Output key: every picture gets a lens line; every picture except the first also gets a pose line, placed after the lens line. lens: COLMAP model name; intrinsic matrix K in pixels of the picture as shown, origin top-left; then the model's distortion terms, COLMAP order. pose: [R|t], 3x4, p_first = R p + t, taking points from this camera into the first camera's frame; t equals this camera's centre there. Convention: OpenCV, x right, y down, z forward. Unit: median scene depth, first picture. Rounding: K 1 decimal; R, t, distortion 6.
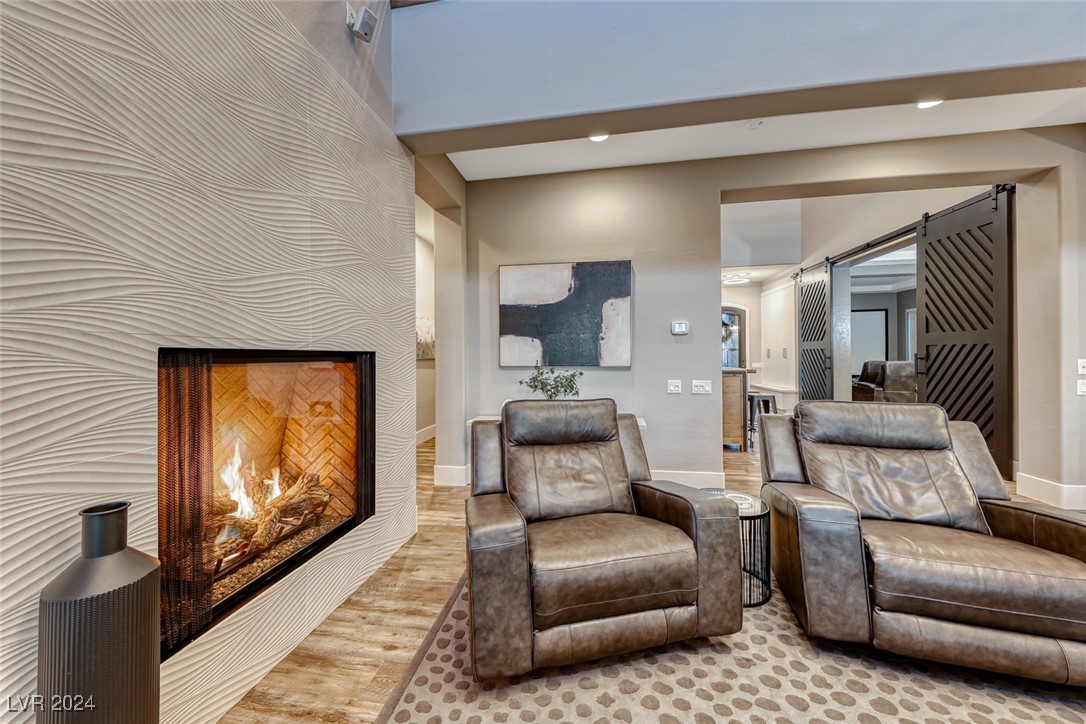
lens RADIAL K [[375.1, 0, 540.9], [0, 375.1, 358.1], [0, 0, 1]] dist [0.006660, -0.002816]
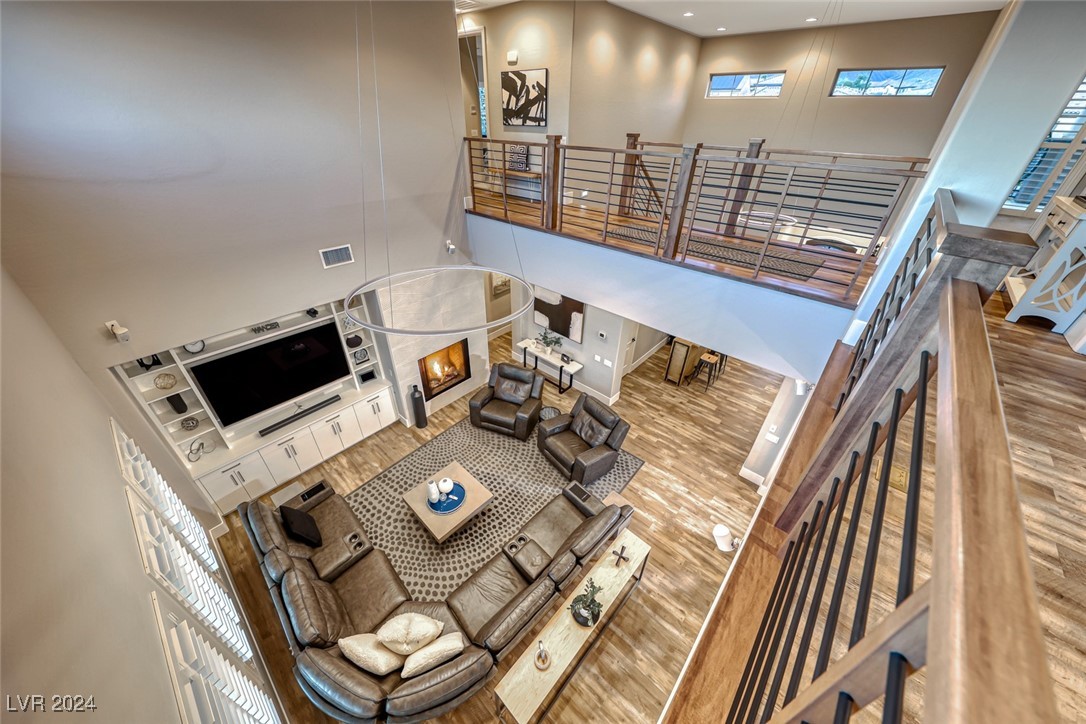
lens RADIAL K [[375.1, 0, 541.5], [0, 375.1, 358.9], [0, 0, 1]] dist [0.006660, -0.002816]
pose [[0.840365, 0.319377, -0.437932, 0.965490], [-0.030298, 0.834378, 0.550359, -1.020838], [0.541173, -0.449234, 0.710859, -0.642338]]
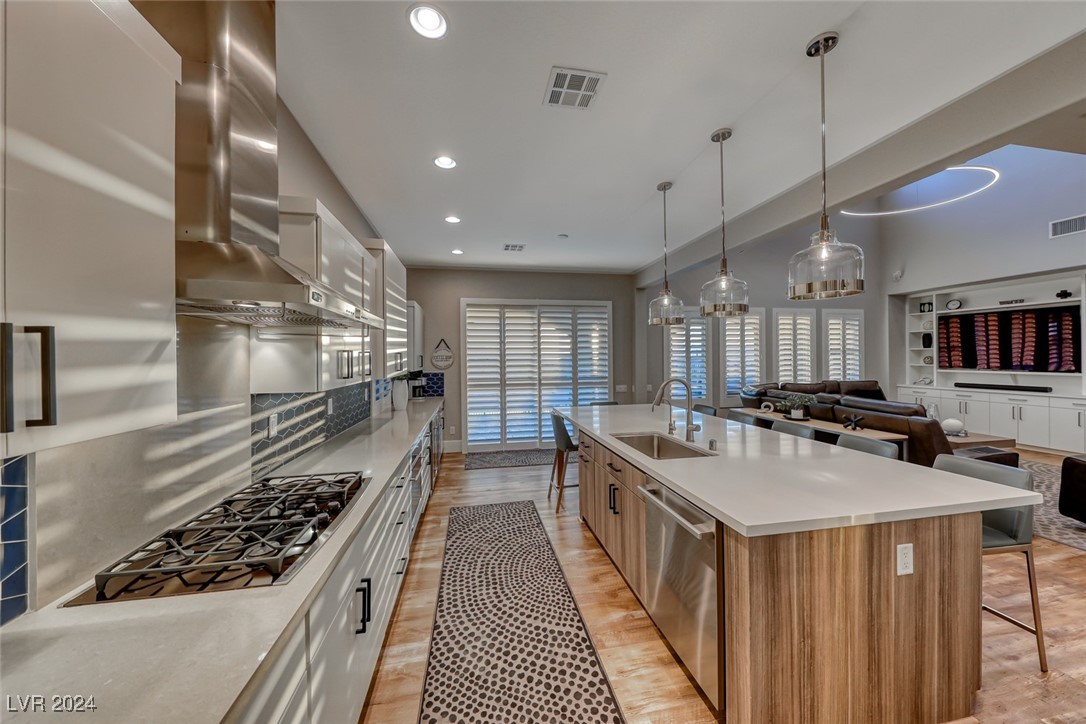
lens RADIAL K [[375.1, 0, 541.3], [0, 375.1, 356.5], [0, 0, 1]] dist [0.006660, -0.002816]
pose [[-0.940275, 0.019500, -0.339858, 2.071135], [0.019042, 0.999808, 0.004684, -0.100511], [0.339884, -0.002067, -0.940465, 0.758835]]
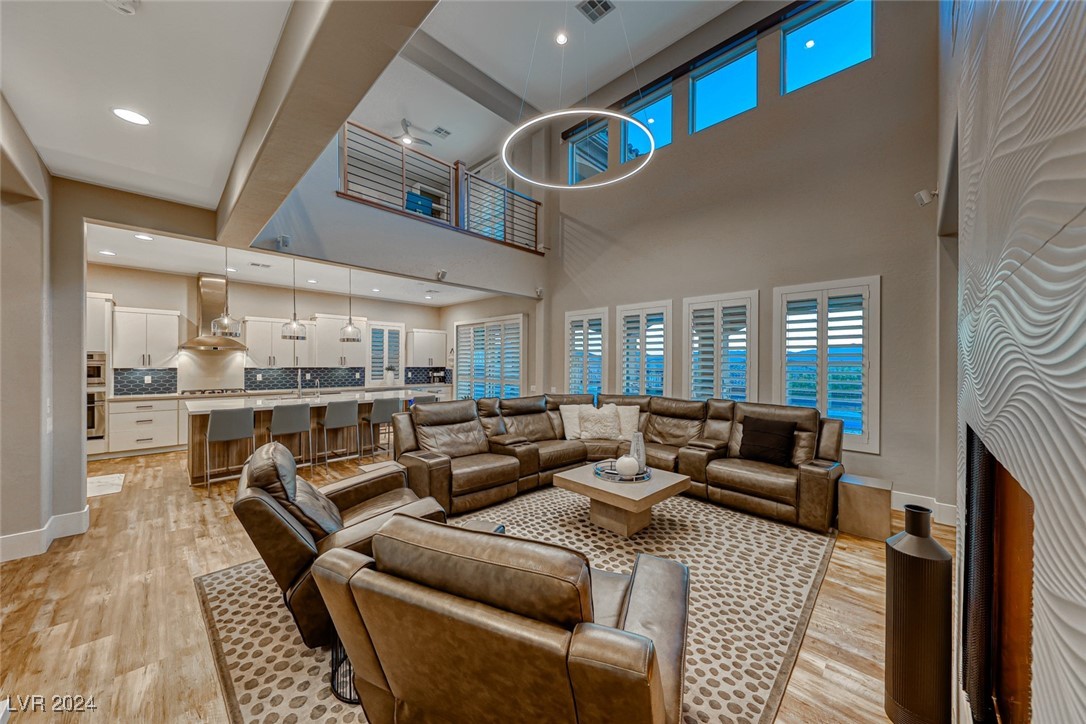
lens RADIAL K [[375.1, 0, 542.6], [0, 375.1, 366.2], [0, 0, 1]] dist [0.006660, -0.002816]
pose [[-0.812269, 0.000230, 0.583282, -0.197430], [0.007554, 0.999920, 0.010125, -0.071211], [-0.583233, 0.012630, -0.812206, 0.849128]]
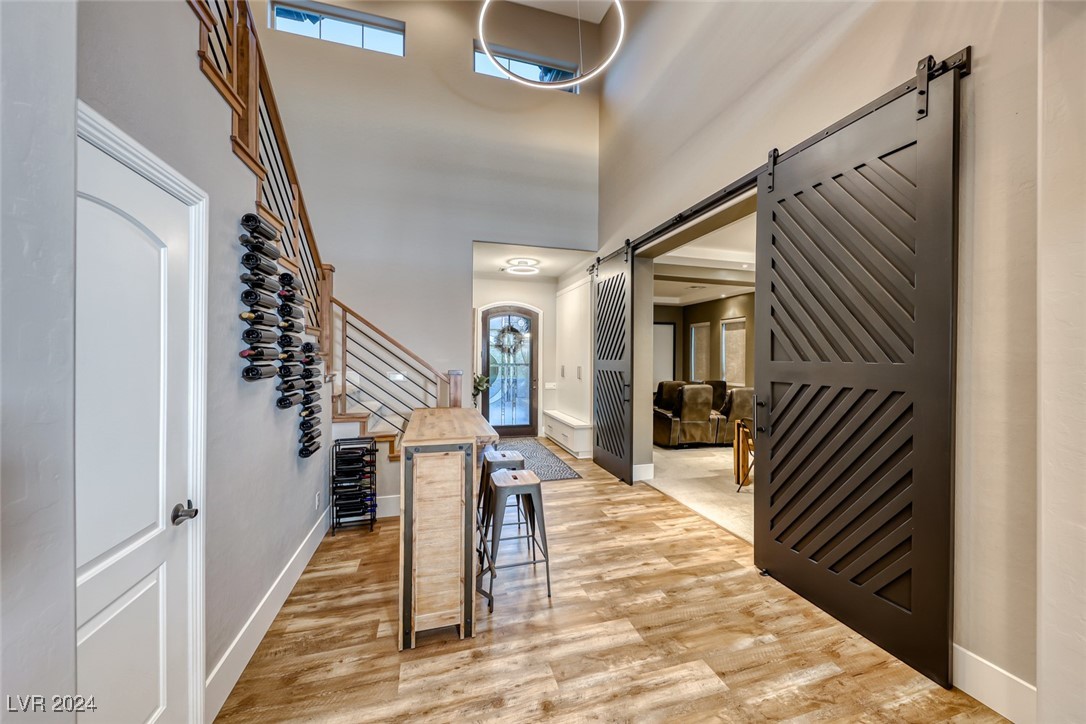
lens RADIAL K [[375.1, 0, 537.8], [0, 375.1, 363.0], [0, 0, 1]] dist [0.006660, -0.002816]
pose [[0.907147, 0.012414, 0.420630, 0.576632], [-0.014915, 0.999885, 0.002657, -0.072137], [-0.420549, -0.008684, 0.907228, 0.789109]]
